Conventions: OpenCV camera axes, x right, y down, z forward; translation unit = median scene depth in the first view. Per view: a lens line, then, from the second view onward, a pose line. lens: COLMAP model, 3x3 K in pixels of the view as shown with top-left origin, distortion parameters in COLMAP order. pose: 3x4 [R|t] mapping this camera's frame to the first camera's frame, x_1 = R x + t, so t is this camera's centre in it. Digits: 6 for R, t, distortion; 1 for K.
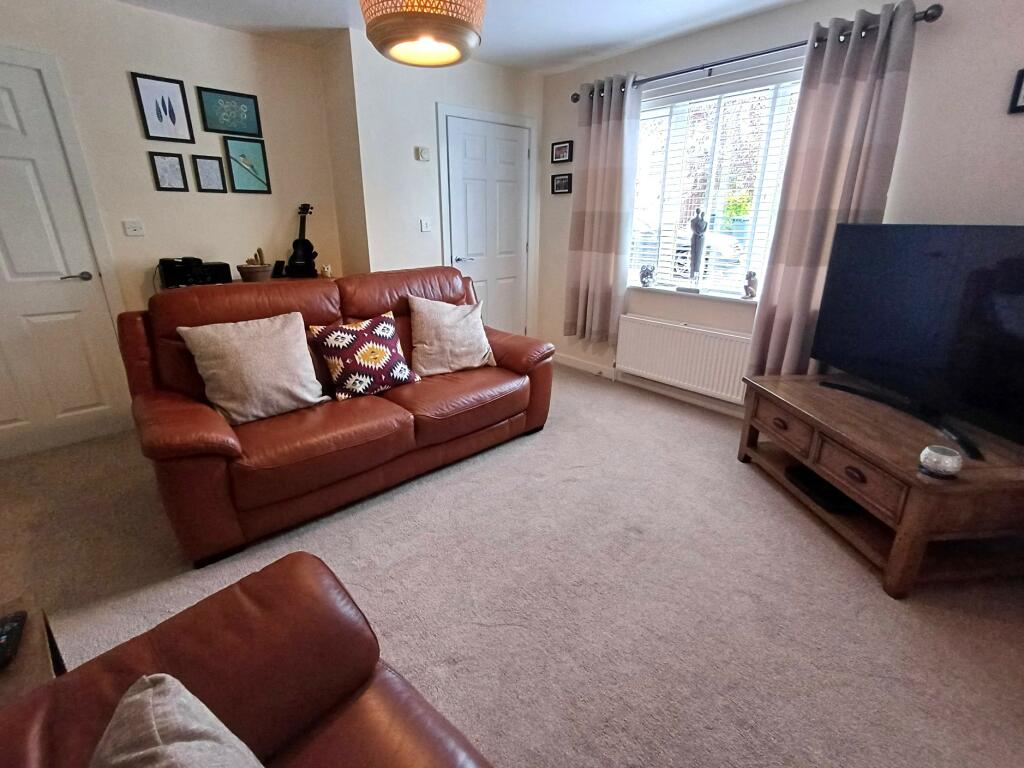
lens RADIAL K [[465.0, 0, 486.4], [0, 465.0, 379.0], [0, 0, 1]] dist [-0.012424, -0.000279]
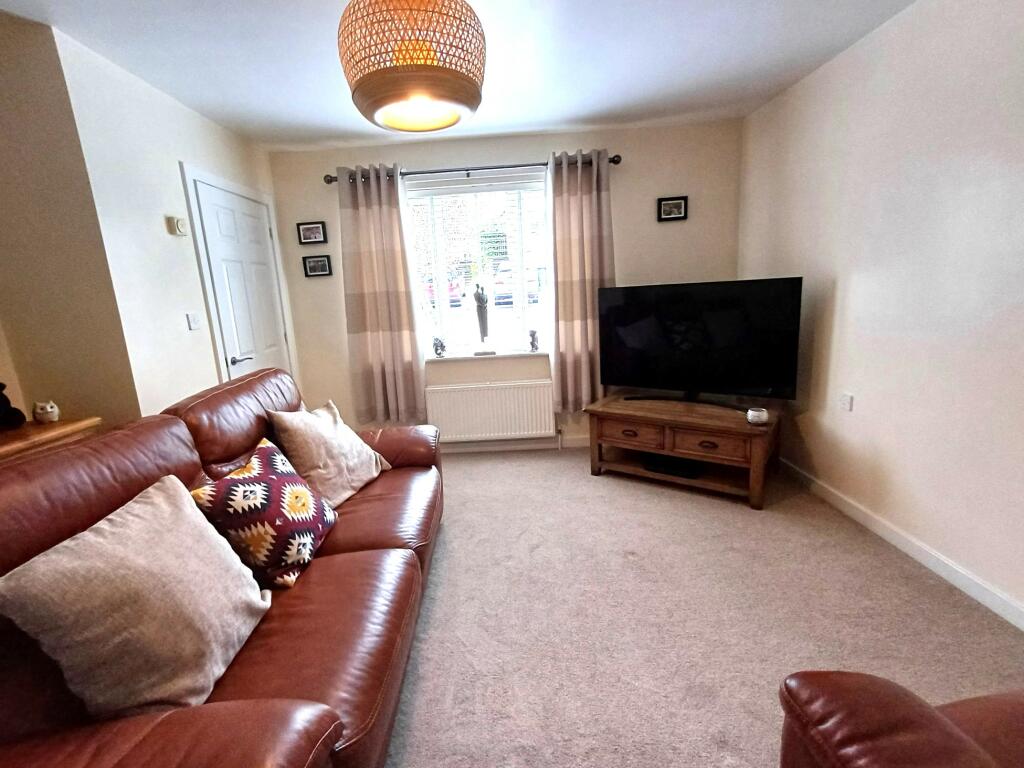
lens RADIAL K [[465.0, 0, 508.9], [0, 465.0, 382.7], [0, 0, 1]] dist [-0.012424, -0.000279]
pose [[0.650854, -0.188213, 0.735503, -0.450141], [0.303606, 0.952472, -0.024929, -0.094108], [-0.695854, 0.239528, 0.677063, 0.254644]]
